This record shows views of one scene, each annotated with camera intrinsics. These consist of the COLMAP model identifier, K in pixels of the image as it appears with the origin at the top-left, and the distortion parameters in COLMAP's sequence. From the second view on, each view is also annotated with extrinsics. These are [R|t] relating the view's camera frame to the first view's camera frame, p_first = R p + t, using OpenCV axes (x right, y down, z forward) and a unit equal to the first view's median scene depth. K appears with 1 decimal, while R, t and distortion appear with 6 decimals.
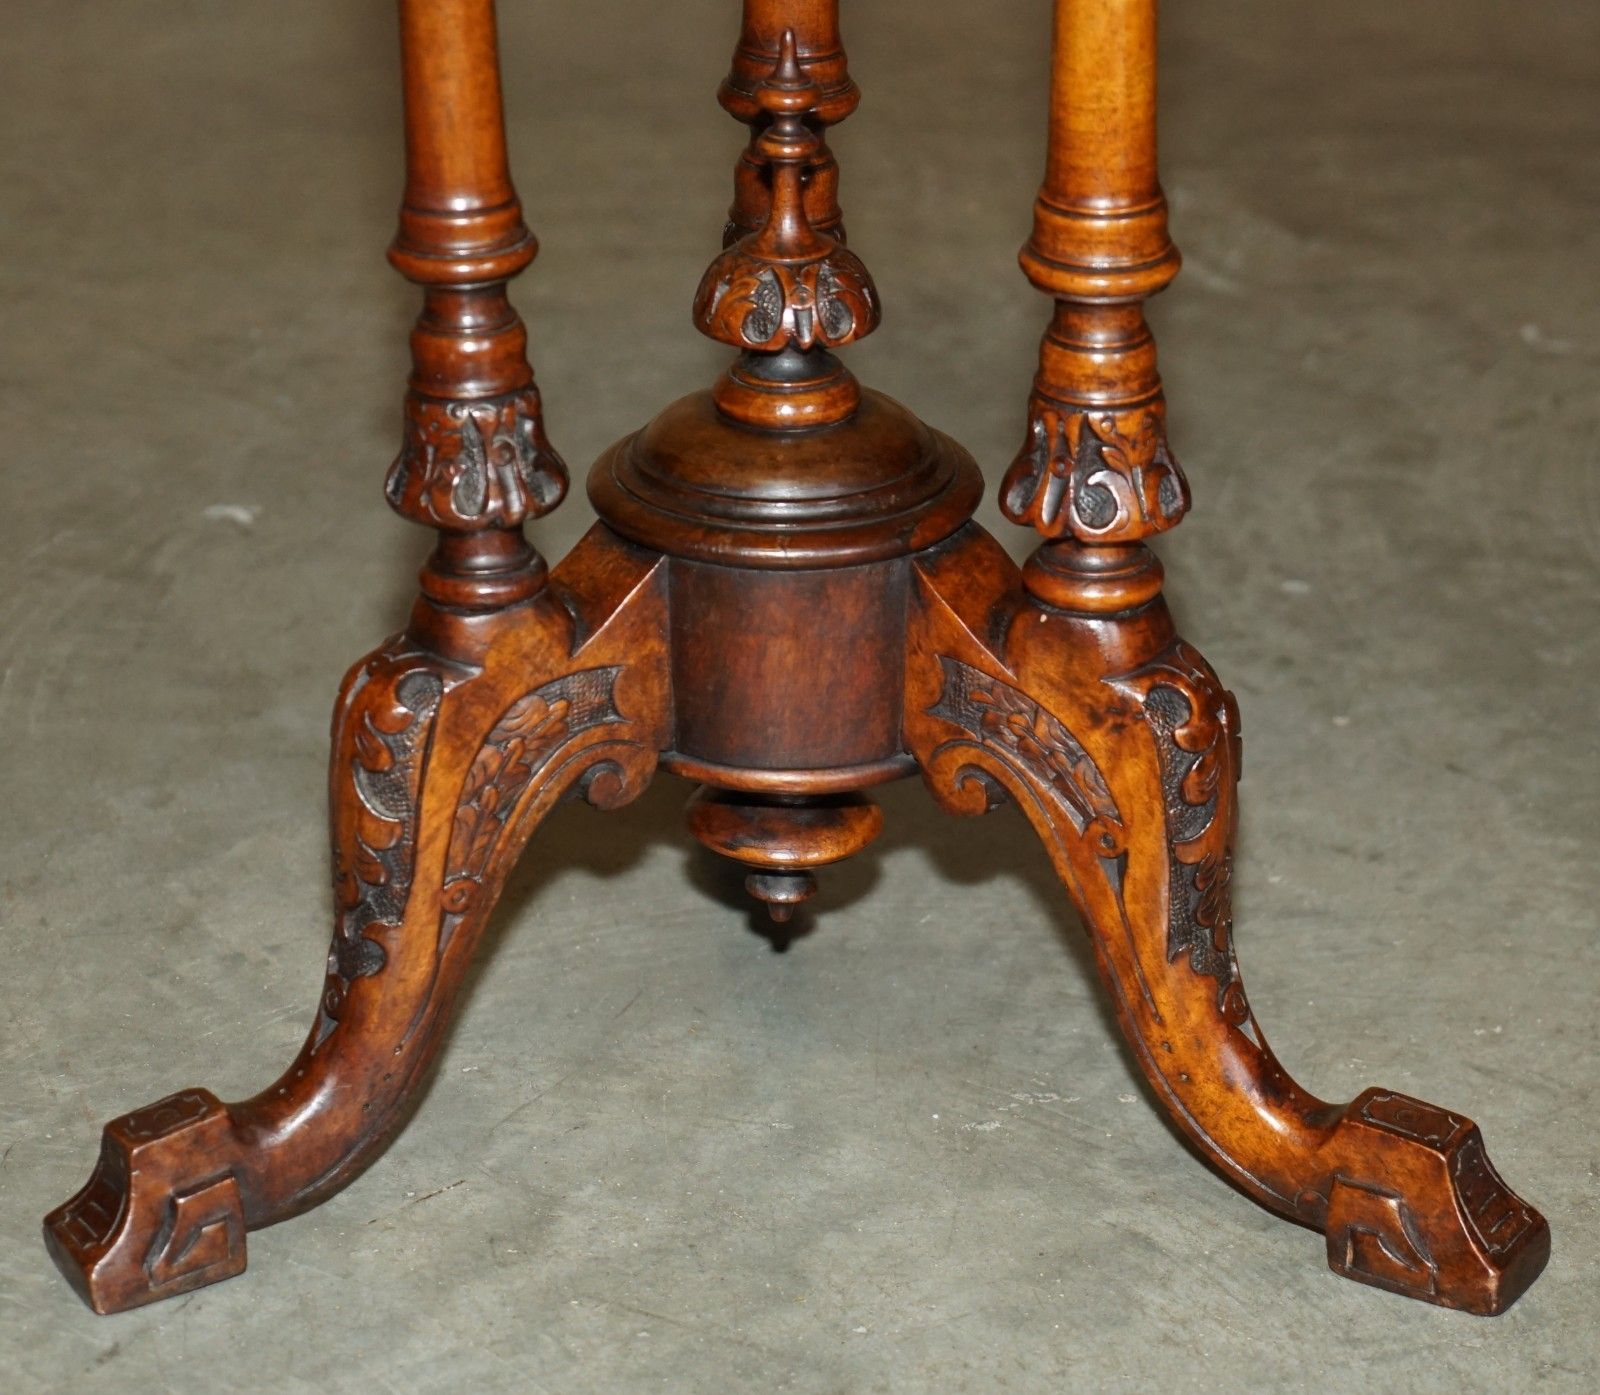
lens RADIAL K [[4486.8, 0, 828.4], [0, 4486.8, 740.6], [0, 0, 1]] dist [-0.053906, 0.000000]
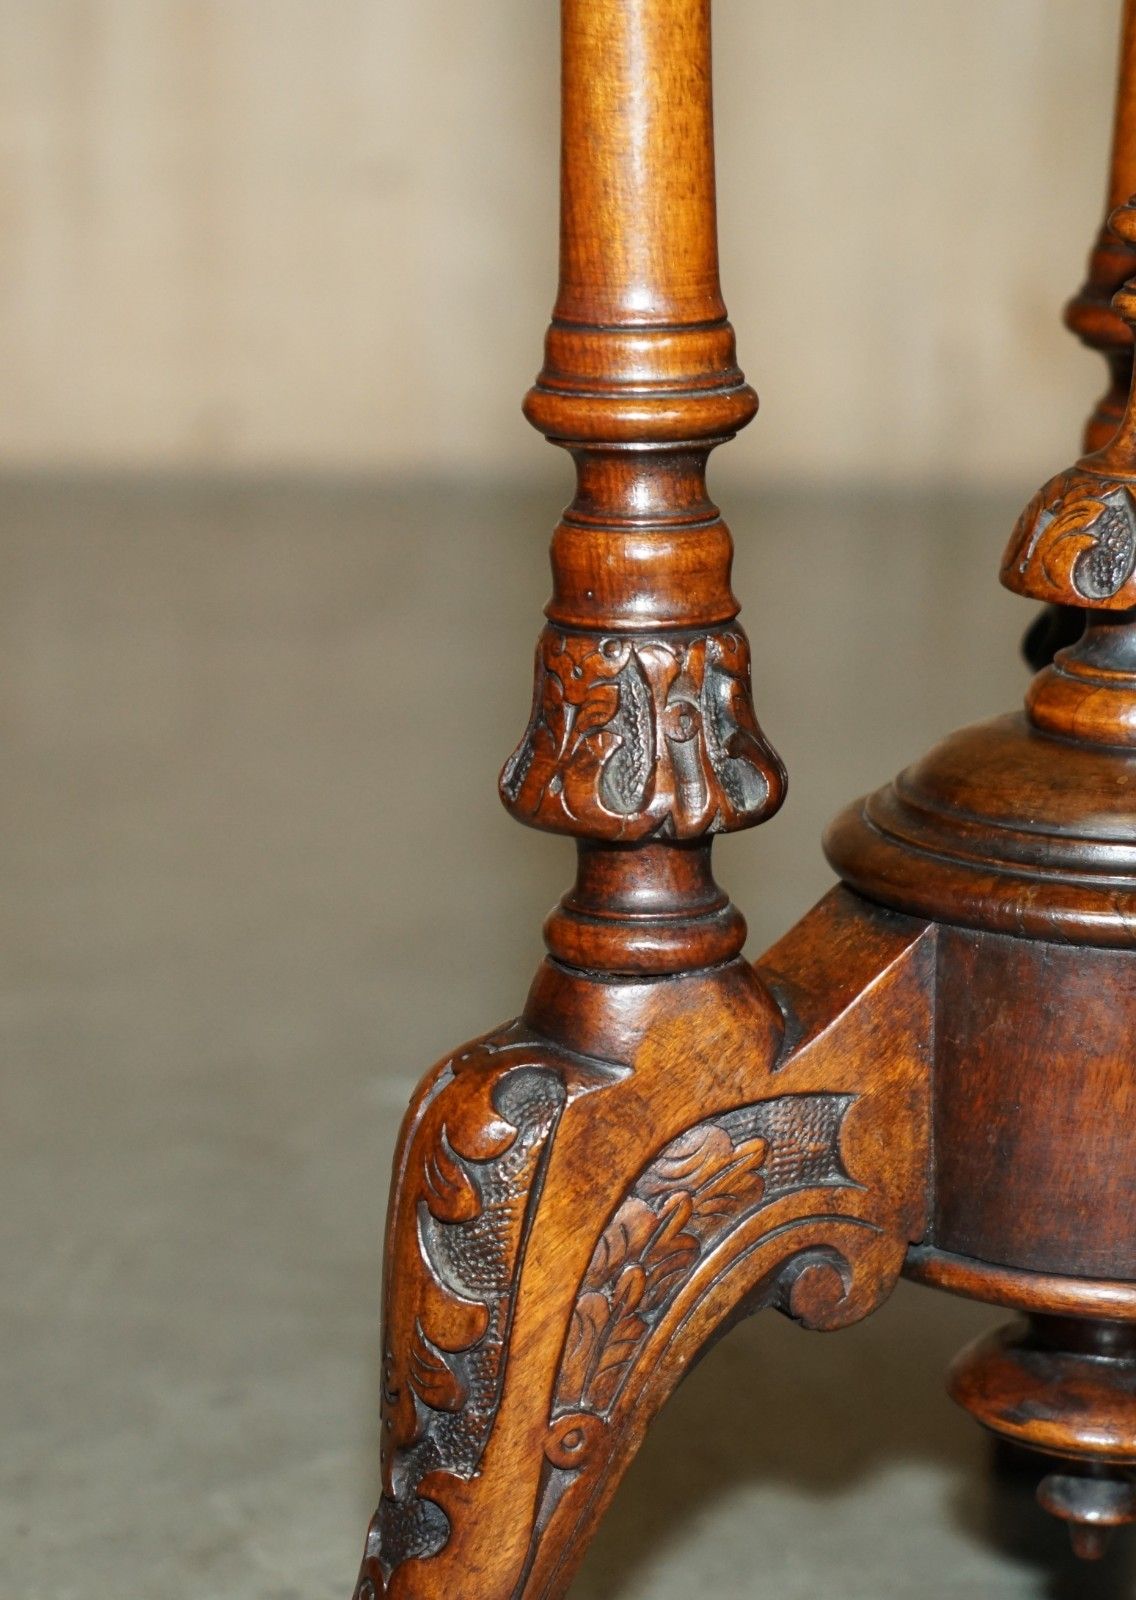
lens RADIAL K [[4738.4, 0, 526.0], [0, 4738.4, 807.0], [0, 0, 1]] dist [-0.069393, 0.000000]
pose [[0.986922, 0.049855, -0.153292, 0.008868], [-0.078235, 0.979601, -0.185096, 0.071453], [0.140937, 0.194668, 0.970691, 0.335849]]
